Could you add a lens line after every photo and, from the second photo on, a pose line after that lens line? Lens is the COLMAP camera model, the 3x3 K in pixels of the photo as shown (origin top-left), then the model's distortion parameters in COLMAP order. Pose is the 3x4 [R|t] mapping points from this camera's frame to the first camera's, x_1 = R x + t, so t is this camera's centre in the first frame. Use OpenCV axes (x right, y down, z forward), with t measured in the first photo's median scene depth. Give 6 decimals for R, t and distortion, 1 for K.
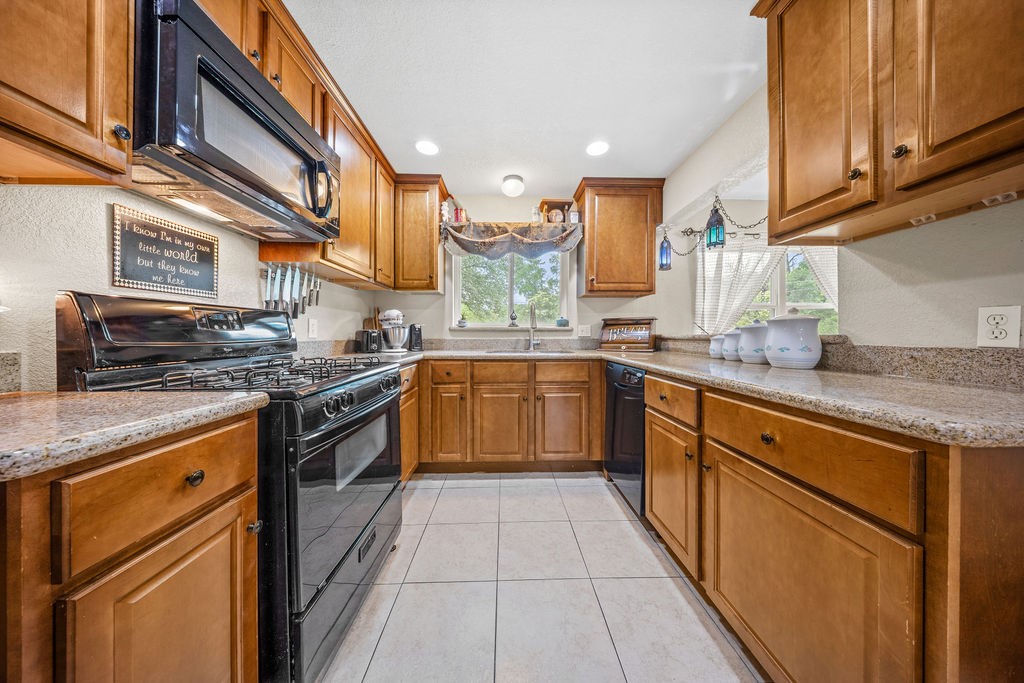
lens RADIAL K [[297.4, 0, 512.6], [0, 297.4, 336.0], [0, 0, 1]] dist [0.000556, -0.001217]
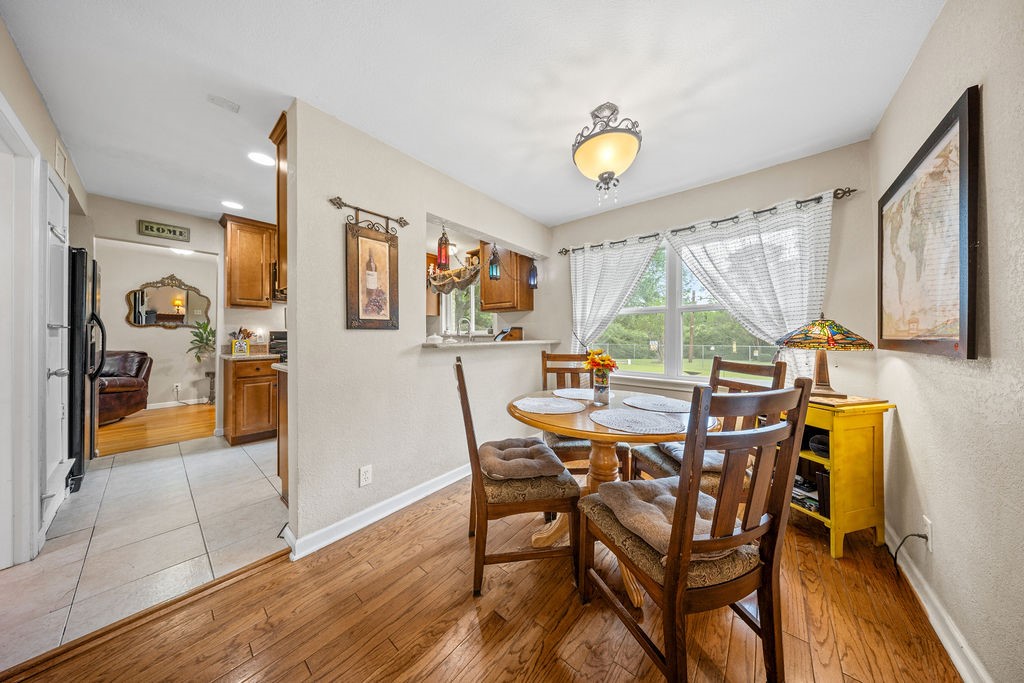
lens RADIAL K [[301.9, 0, 511.0], [0, 301.9, 333.0], [0, 0, 1]] dist [-0.002416, -0.000037]
pose [[0.746182, -0.008889, -0.665683, 1.390157], [-0.000263, 0.999907, -0.013646, -0.020379], [0.665742, 0.010358, 0.746110, -0.004087]]
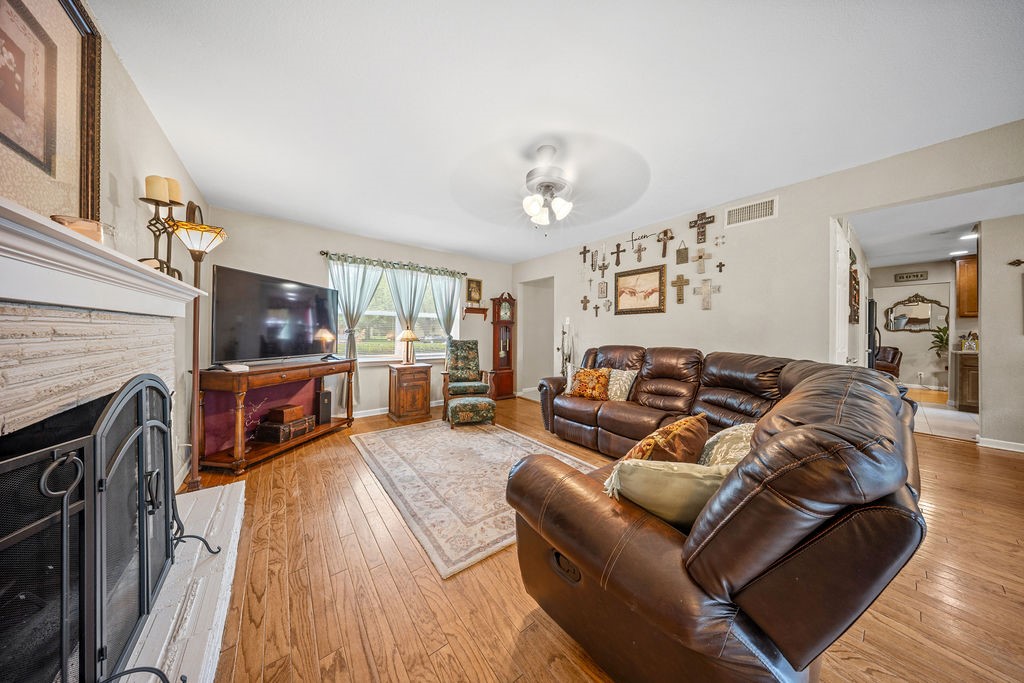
lens RADIAL K [[301.9, 0, 511.0], [0, 301.9, 333.0], [0, 0, 1]] dist [-0.002416, -0.000037]
pose [[-0.807077, -0.012407, -0.590316, 3.065794], [-0.016401, 0.999865, 0.001409, -0.011255], [0.590219, 0.010819, -0.807171, 0.017718]]
